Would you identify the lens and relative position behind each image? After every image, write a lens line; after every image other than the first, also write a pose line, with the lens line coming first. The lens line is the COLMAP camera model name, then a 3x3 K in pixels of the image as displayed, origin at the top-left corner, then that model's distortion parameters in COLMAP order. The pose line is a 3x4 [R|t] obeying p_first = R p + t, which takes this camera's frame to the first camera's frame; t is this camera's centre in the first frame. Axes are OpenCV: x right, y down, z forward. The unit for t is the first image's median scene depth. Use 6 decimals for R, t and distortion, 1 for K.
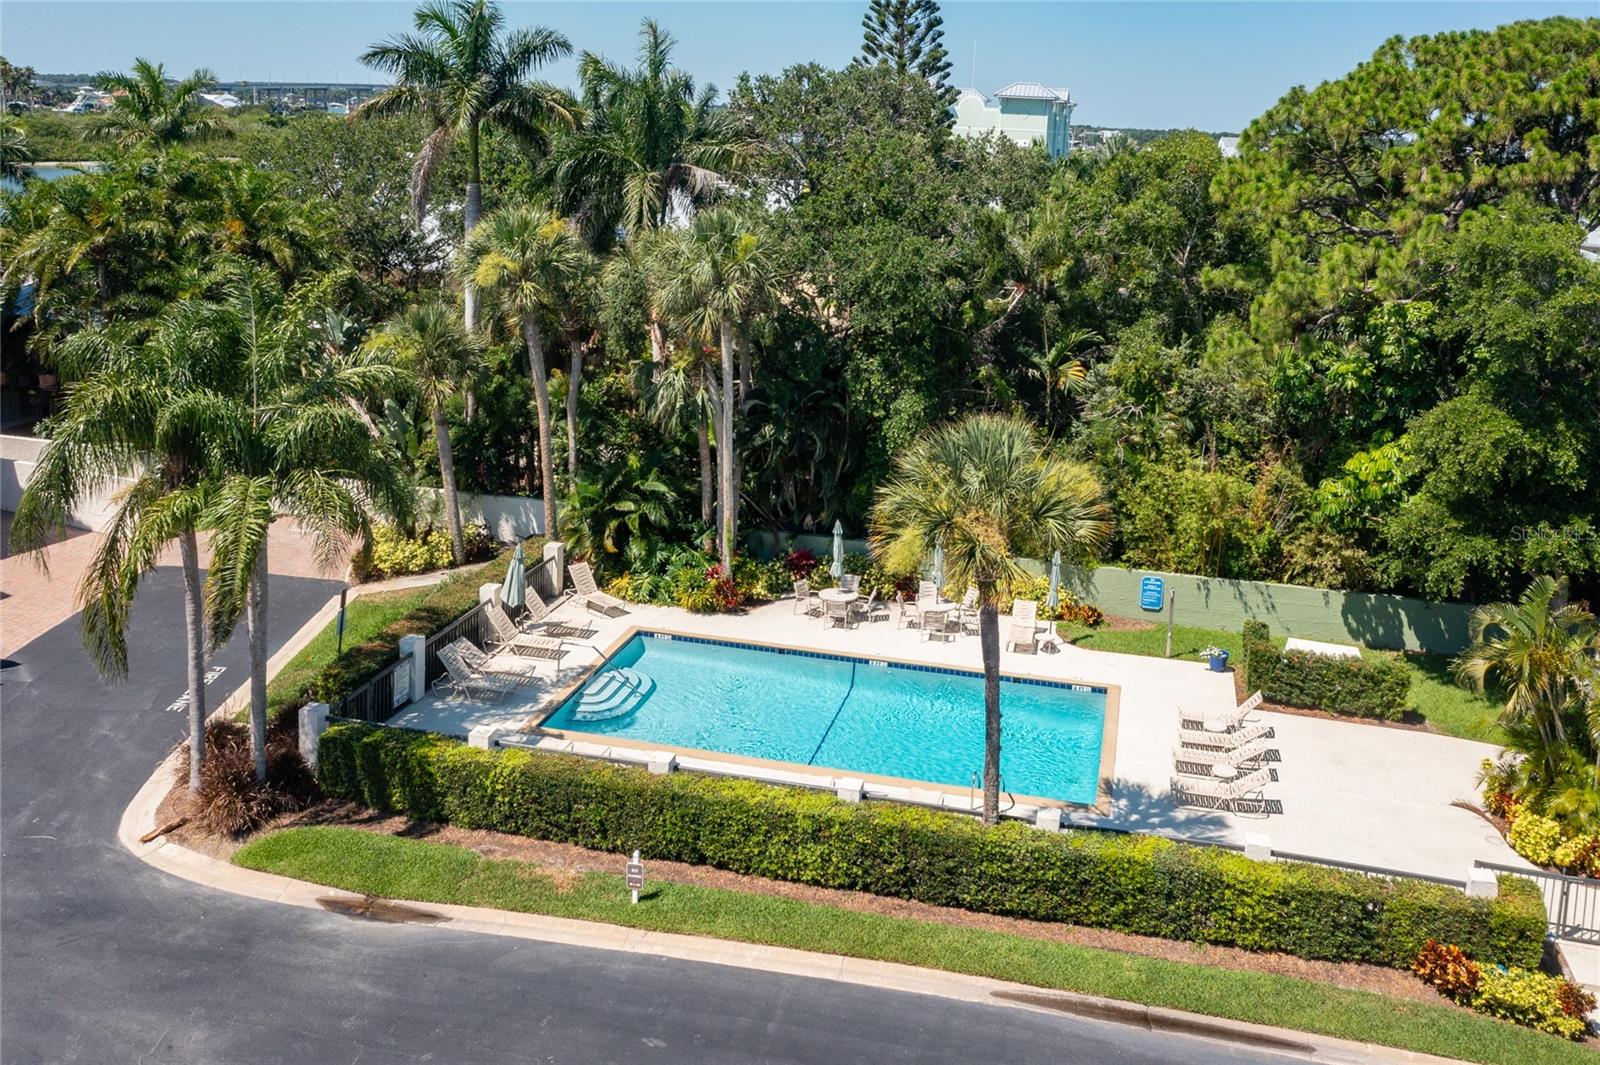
lens RADIAL K [[1323.8, 0, 928.5], [0, 1323.8, 265.5], [0, 0, 1]] dist [-0.003602, 0.004182]
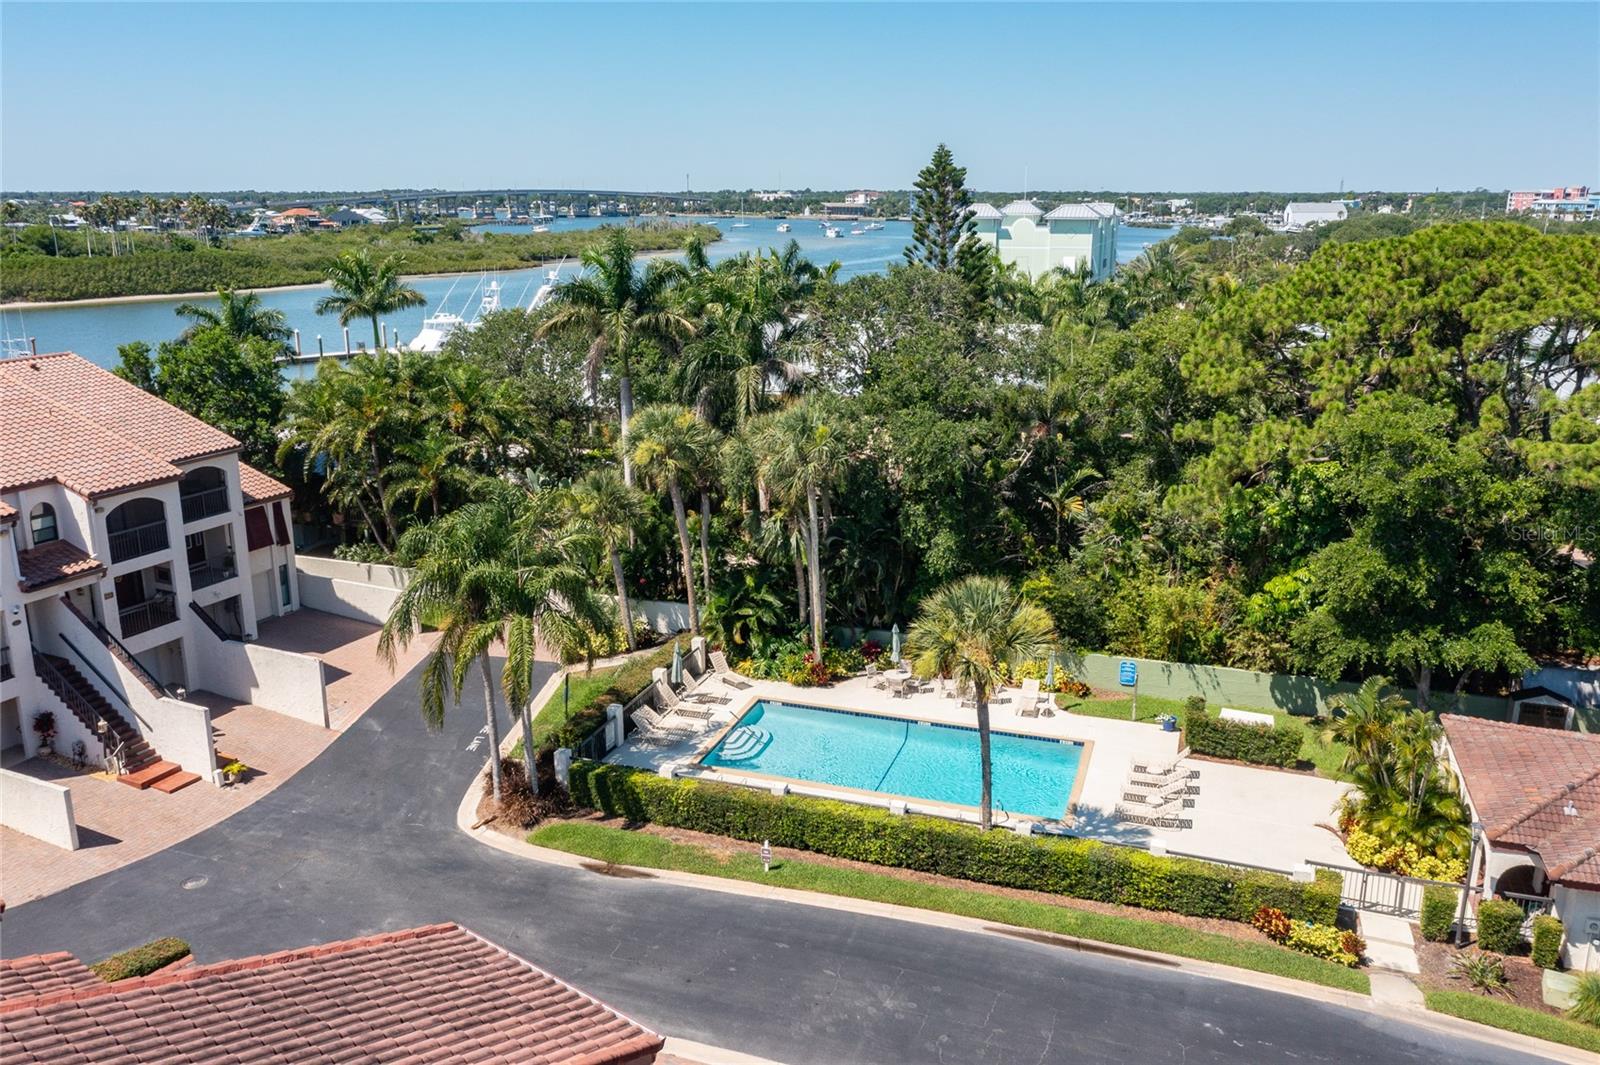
lens RADIAL K [[1232.7, 0, 830.9], [0, 1232.7, 513.1], [0, 0, 1]] dist [-0.004264, 0.003879]
pose [[0.989717, -0.013876, -0.142365, 0.054962], [0.034187, 0.989386, 0.141233, -0.116417], [0.138894, -0.144647, 0.979687, -0.288824]]
